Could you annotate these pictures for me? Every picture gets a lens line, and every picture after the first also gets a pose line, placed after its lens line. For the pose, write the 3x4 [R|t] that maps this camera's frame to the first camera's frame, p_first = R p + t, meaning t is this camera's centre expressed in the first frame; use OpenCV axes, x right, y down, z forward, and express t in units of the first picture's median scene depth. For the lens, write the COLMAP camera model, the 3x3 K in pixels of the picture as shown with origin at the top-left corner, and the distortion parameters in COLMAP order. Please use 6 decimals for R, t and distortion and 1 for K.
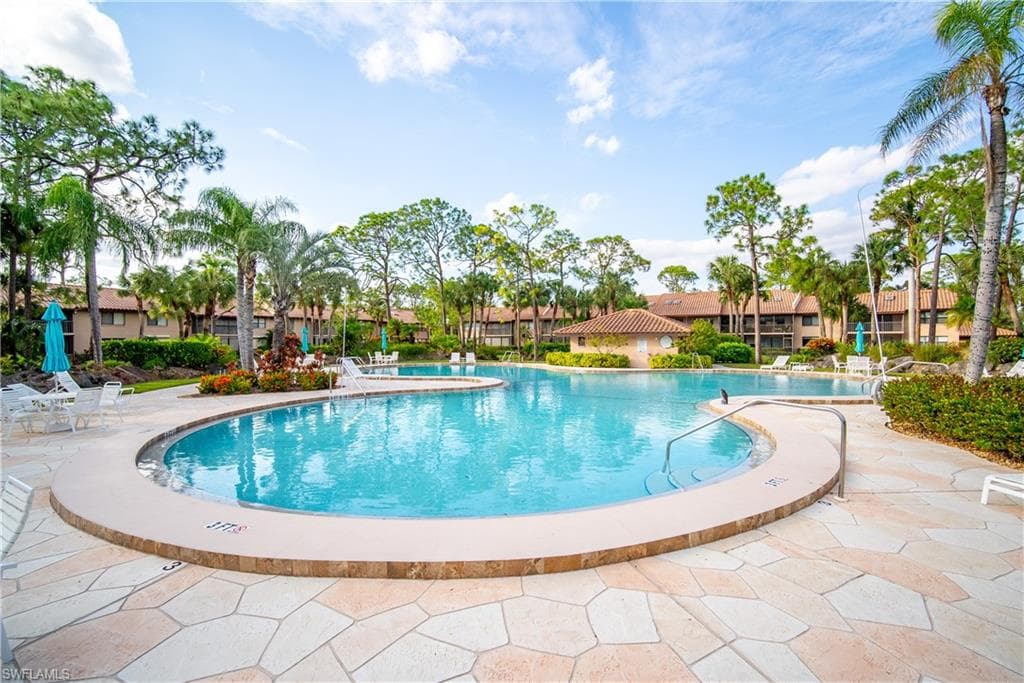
lens RADIAL K [[452.9, 0, 515.4], [0, 452.9, 337.6], [0, 0, 1]] dist [-0.004104, 0.001502]
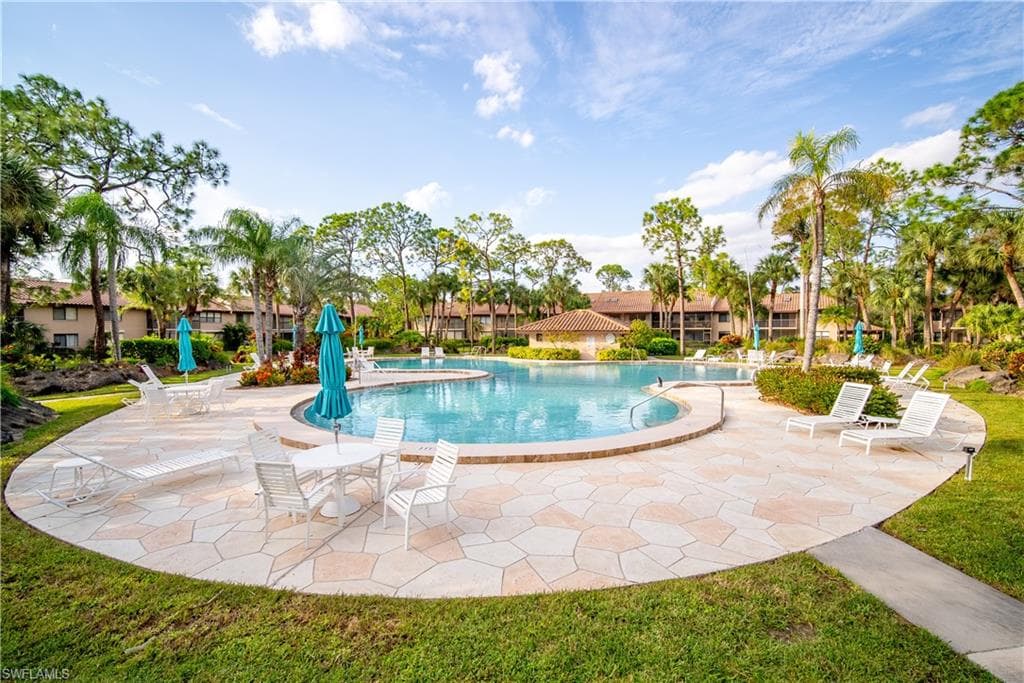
lens RADIAL K [[452.9, 0, 508.8], [0, 452.9, 343.9], [0, 0, 1]] dist [-0.004104, 0.001502]
pose [[0.992127, -0.003655, 0.125181, -0.073779], [-0.000703, 0.999396, 0.034750, -0.015229], [-0.125232, -0.034564, 0.991525, -0.137660]]
